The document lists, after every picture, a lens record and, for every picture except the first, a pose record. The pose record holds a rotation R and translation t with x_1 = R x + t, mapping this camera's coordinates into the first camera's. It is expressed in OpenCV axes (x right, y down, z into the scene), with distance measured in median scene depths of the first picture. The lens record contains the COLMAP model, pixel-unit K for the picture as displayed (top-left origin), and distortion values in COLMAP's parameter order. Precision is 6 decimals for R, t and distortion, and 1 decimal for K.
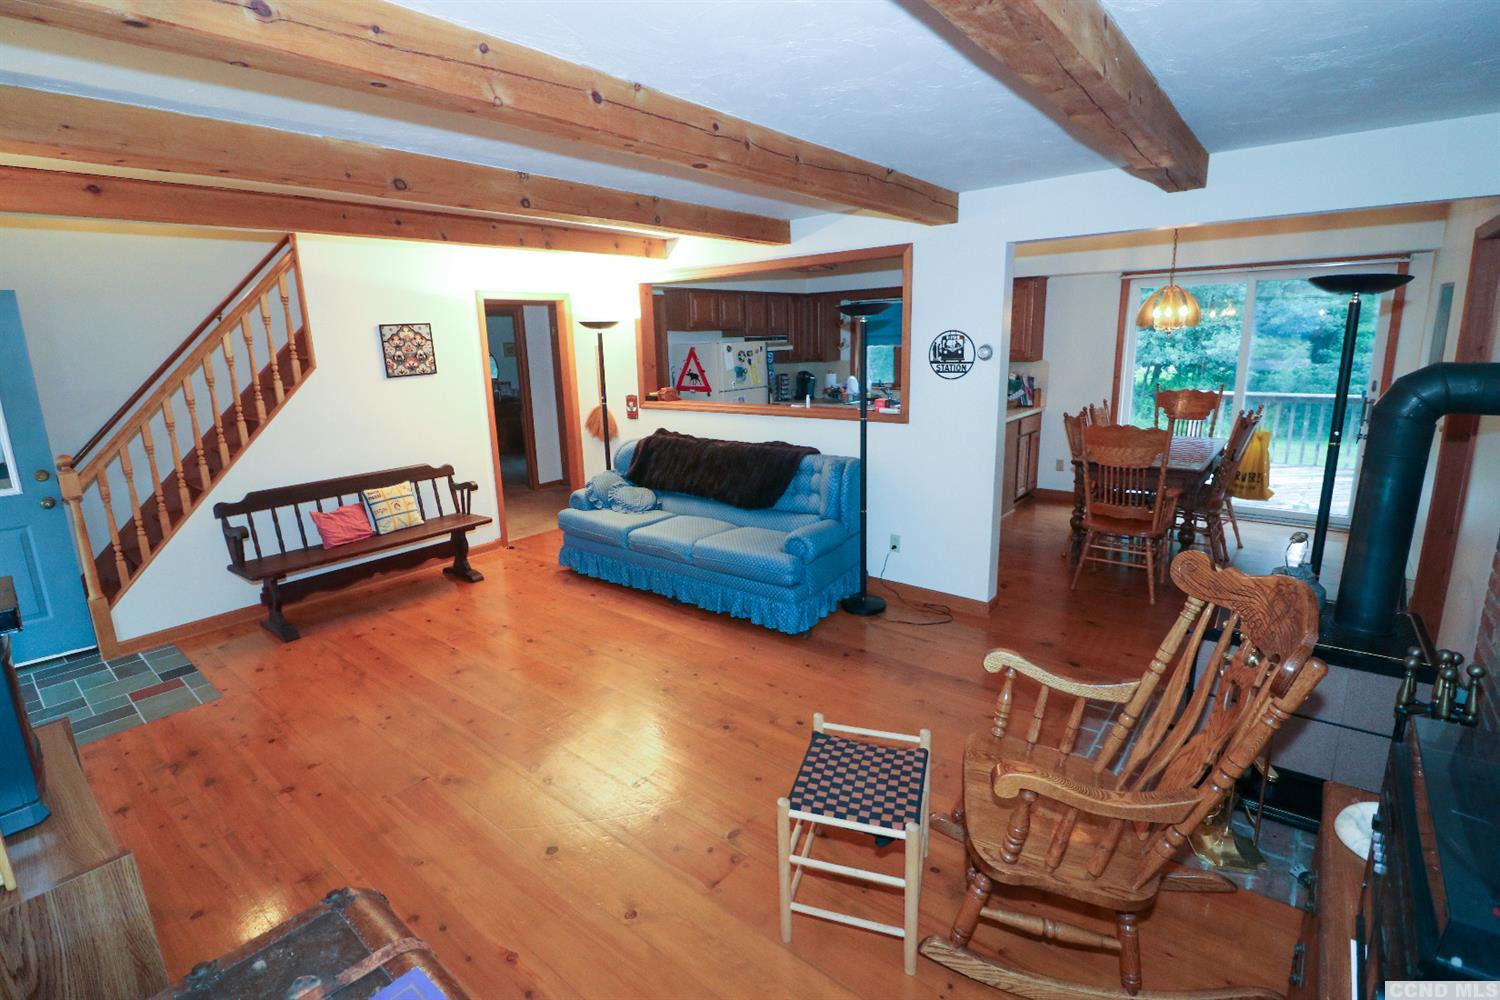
lens RADIAL K [[696.2, 0, 729.2], [0, 696.2, 483.4], [0, 0, 1]] dist [-0.012292, -0.002084]
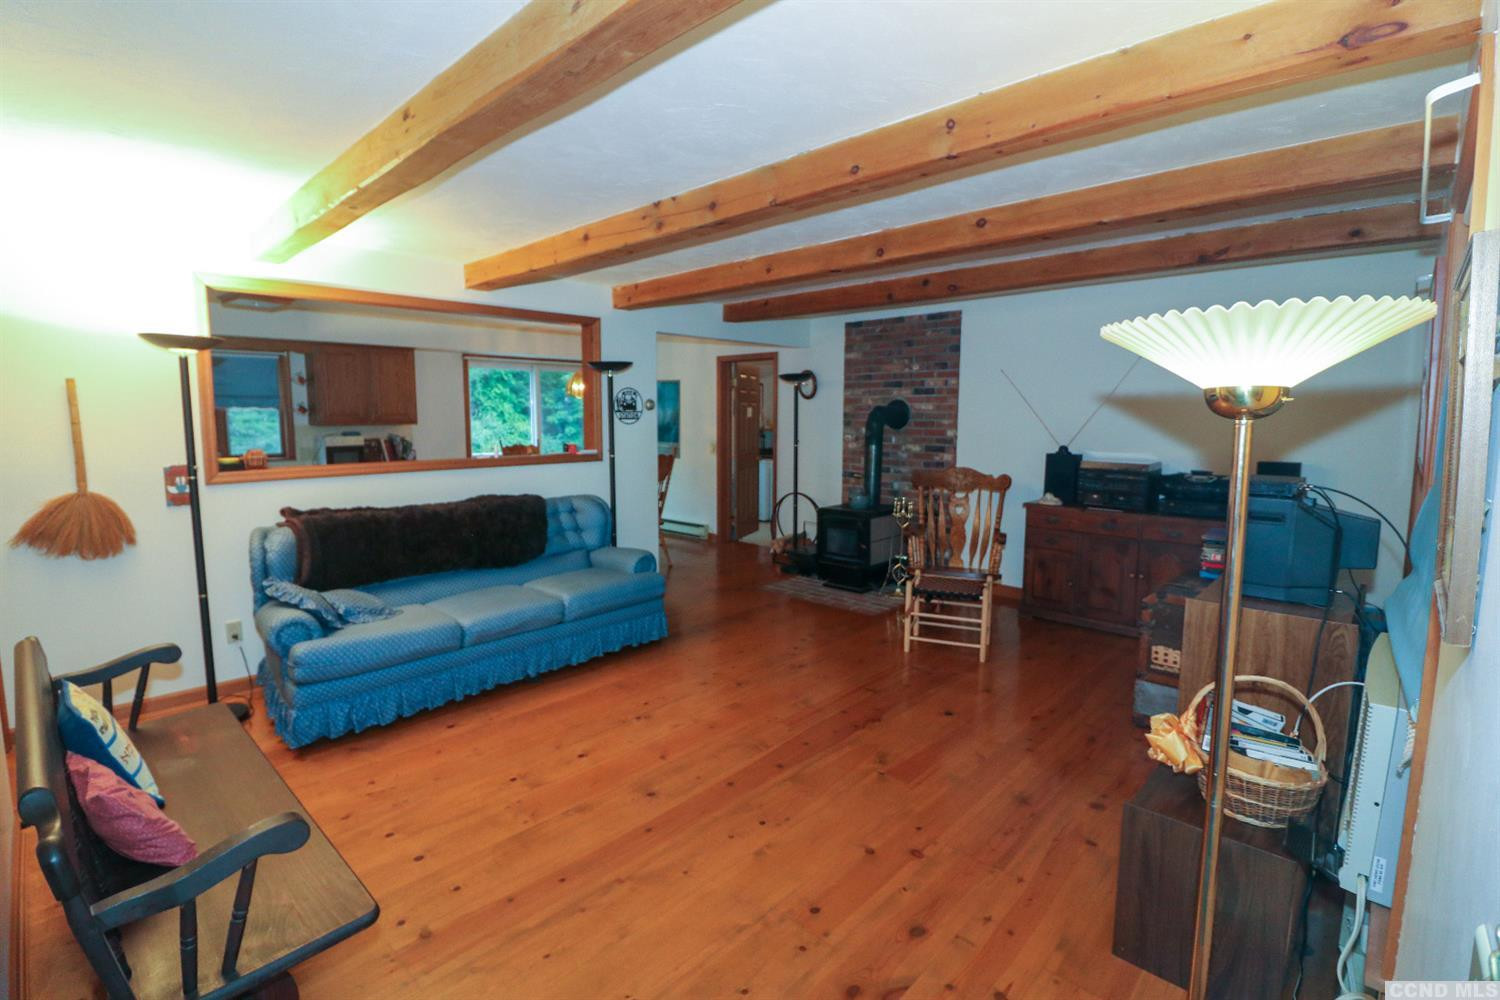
lens RADIAL K [[696.2, 0, 742.0], [0, 696.2, 490.8], [0, 0, 1]] dist [-0.012292, -0.002084]
pose [[0.045142, -0.078087, 0.995924, -0.618048], [0.200859, 0.977290, 0.067521, -0.043882], [-0.978579, 0.196993, 0.059802, 0.446941]]
